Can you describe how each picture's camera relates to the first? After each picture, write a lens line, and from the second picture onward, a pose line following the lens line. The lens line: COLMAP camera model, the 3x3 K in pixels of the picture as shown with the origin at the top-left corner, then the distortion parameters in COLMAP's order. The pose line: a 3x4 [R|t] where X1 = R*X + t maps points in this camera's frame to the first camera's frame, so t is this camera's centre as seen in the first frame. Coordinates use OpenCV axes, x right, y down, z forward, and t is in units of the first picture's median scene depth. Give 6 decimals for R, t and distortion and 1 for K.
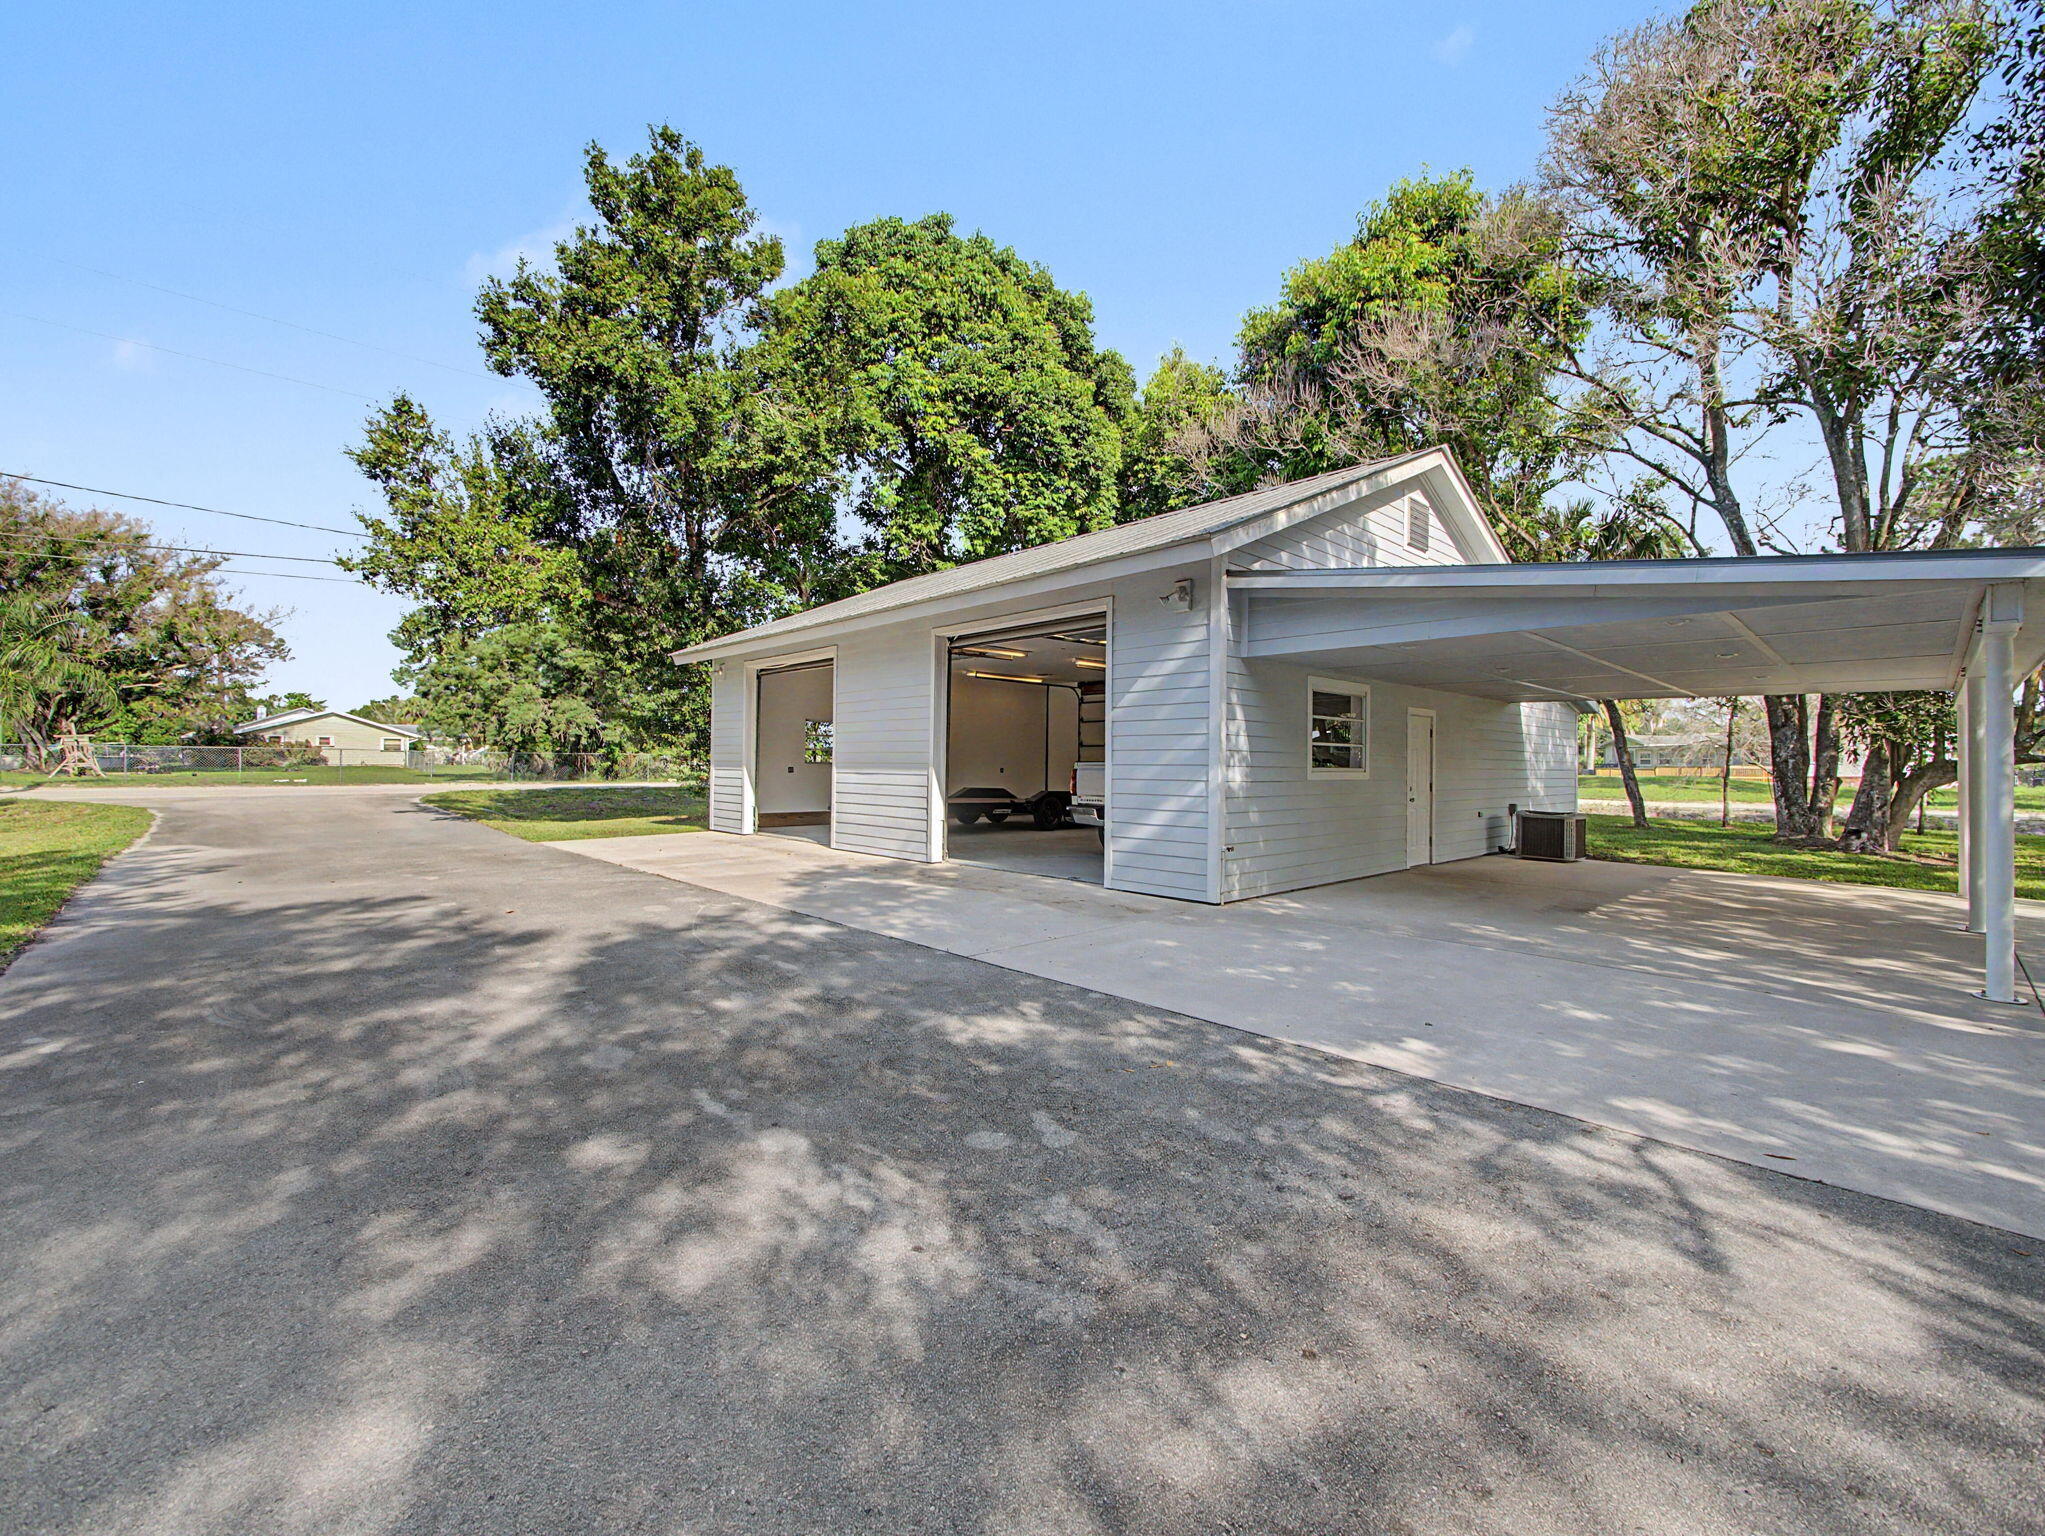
lens RADIAL K [[831.1, 0, 1018.3], [0, 831.1, 759.6], [0, 0, 1]] dist [0.002166, -0.001837]
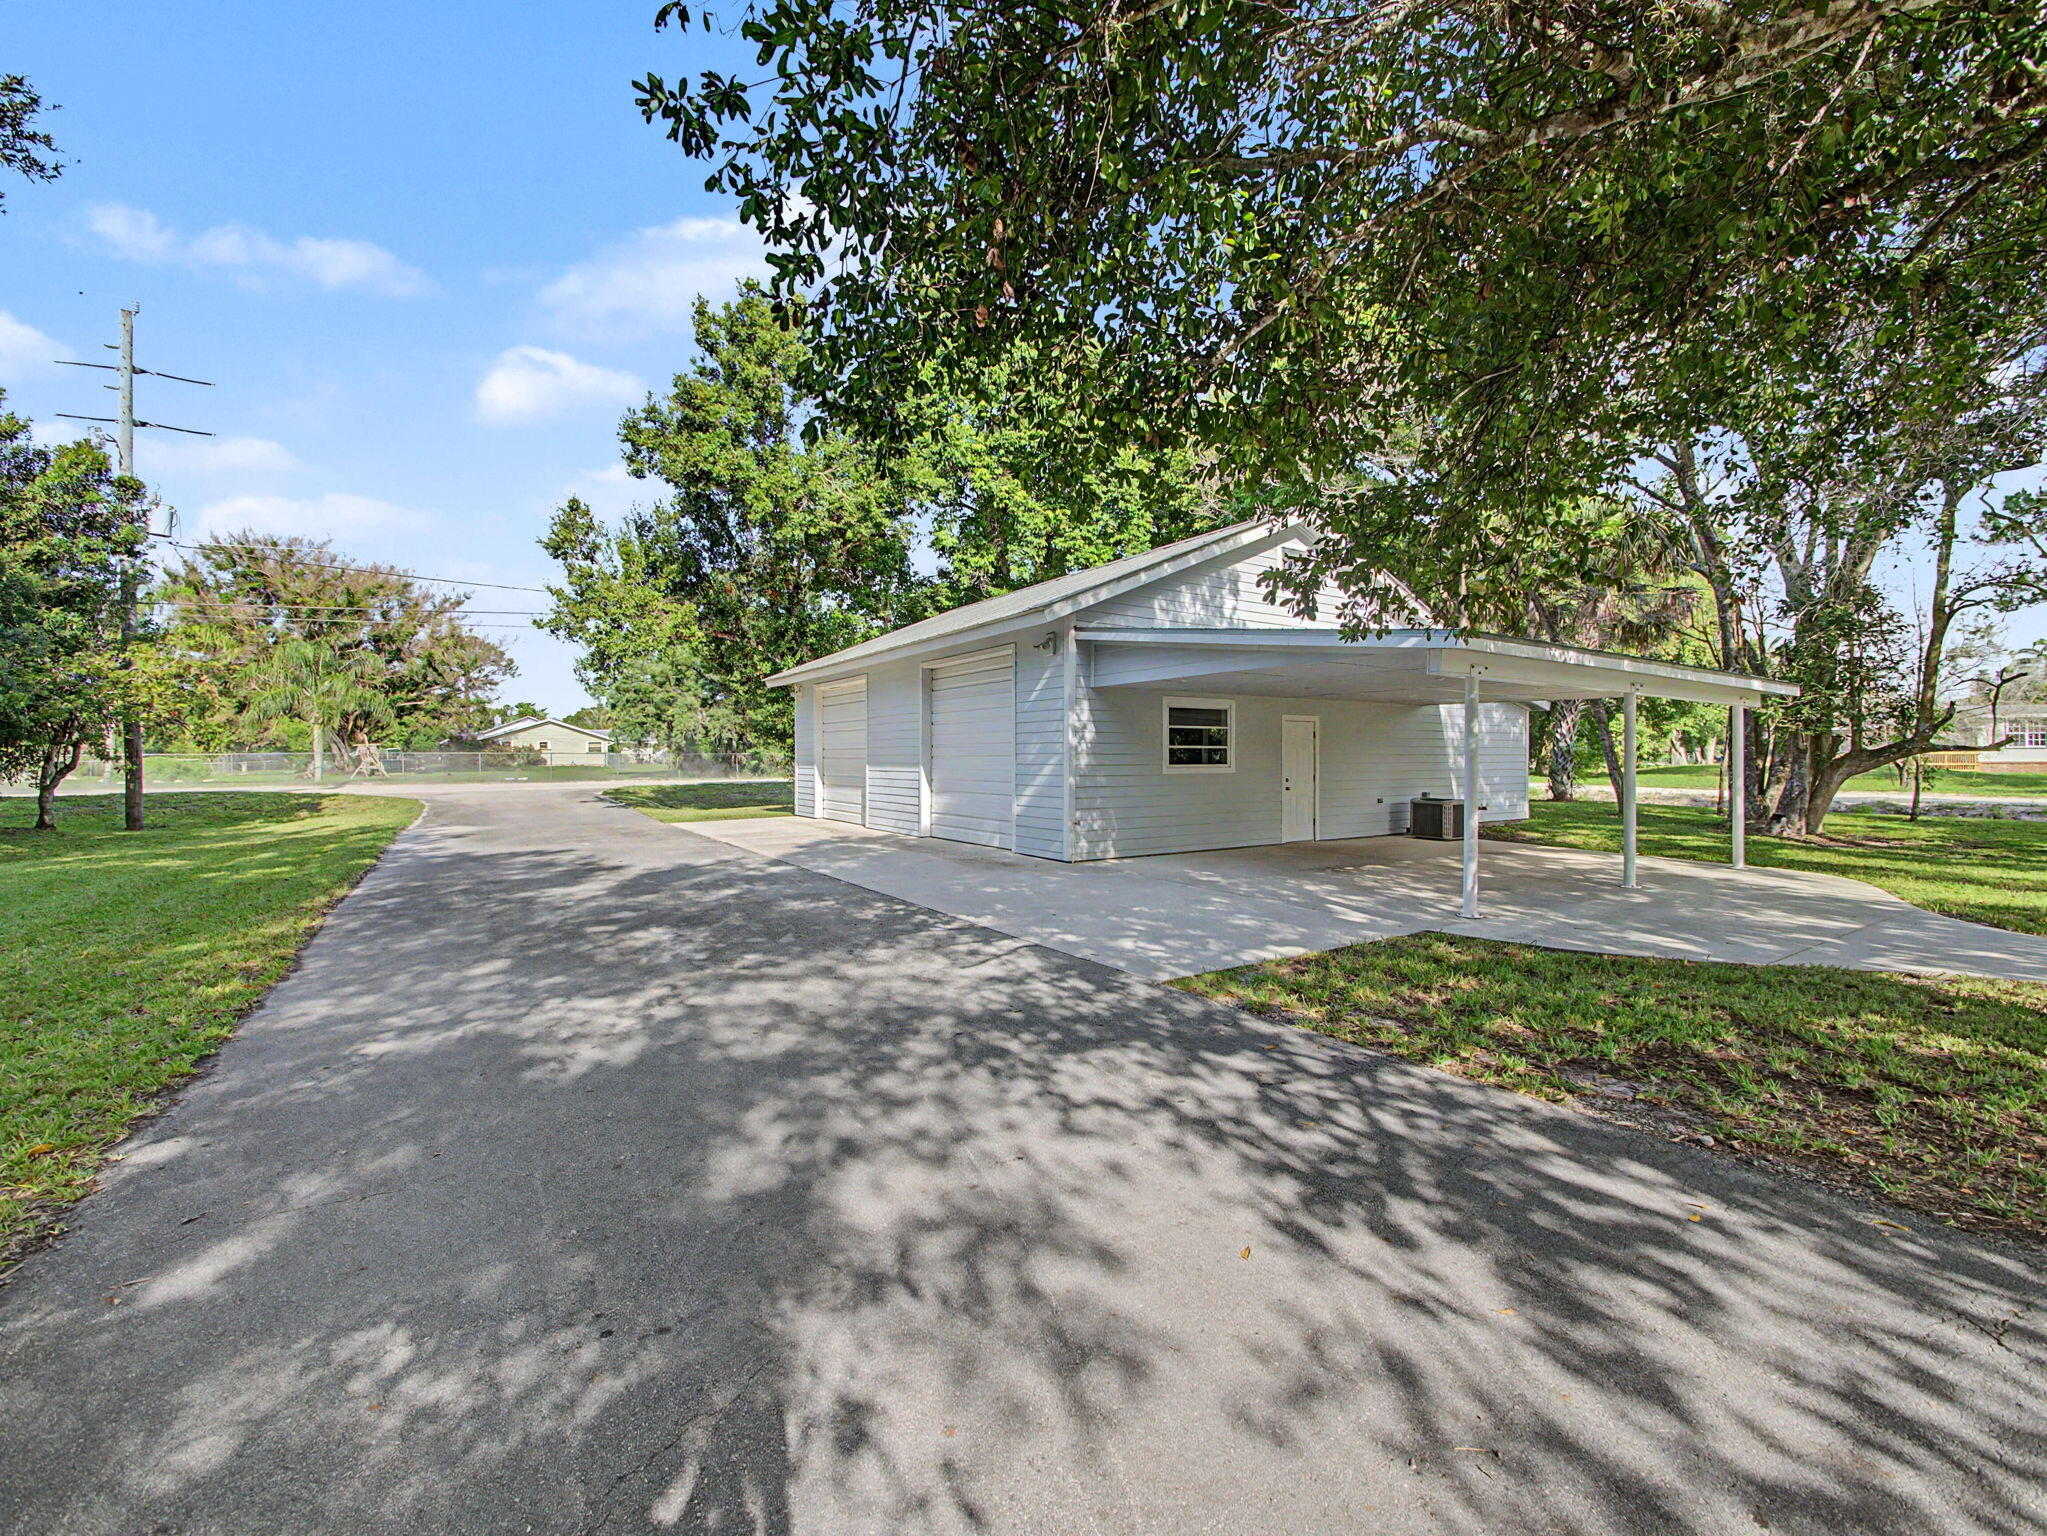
lens RADIAL K [[831.9, 0, 1029.4], [0, 831.9, 769.1], [0, 0, 1]] dist [0.002166, -0.001837]
pose [[0.985150, -0.008093, -0.171503, 0.157089], [0.011381, 0.999770, 0.018197, -0.004248], [0.171316, -0.019879, 0.985016, -0.157070]]
